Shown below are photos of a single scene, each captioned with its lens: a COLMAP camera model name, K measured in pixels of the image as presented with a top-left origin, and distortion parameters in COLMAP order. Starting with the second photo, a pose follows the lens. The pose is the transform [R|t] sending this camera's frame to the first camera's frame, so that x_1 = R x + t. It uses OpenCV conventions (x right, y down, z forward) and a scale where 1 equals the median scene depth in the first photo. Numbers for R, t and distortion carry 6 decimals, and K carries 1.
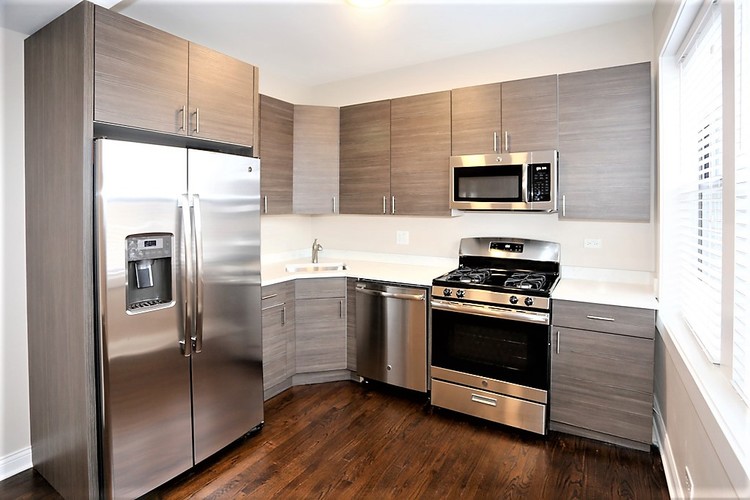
lens RADIAL K [[372.0, 0, 351.8], [0, 372.0, 214.6], [0, 0, 1]] dist [-0.010945, -0.000146]
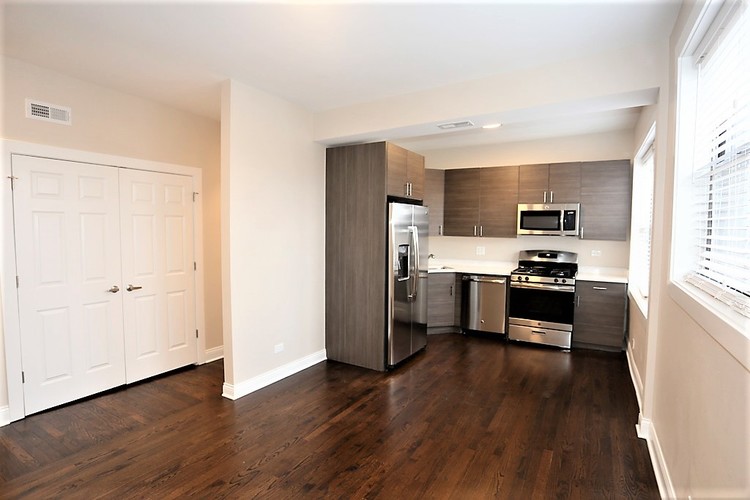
lens RADIAL K [[372.6, 0, 375.0], [0, 372.6, 250.0], [0, 0, 1]] dist [0.041323, 0.000159]
pose [[0.998407, 0.008276, 0.055818, -0.557658], [-0.010444, 0.999198, 0.038649, 0.000558], [-0.055453, -0.039170, 0.997693, -0.819073]]
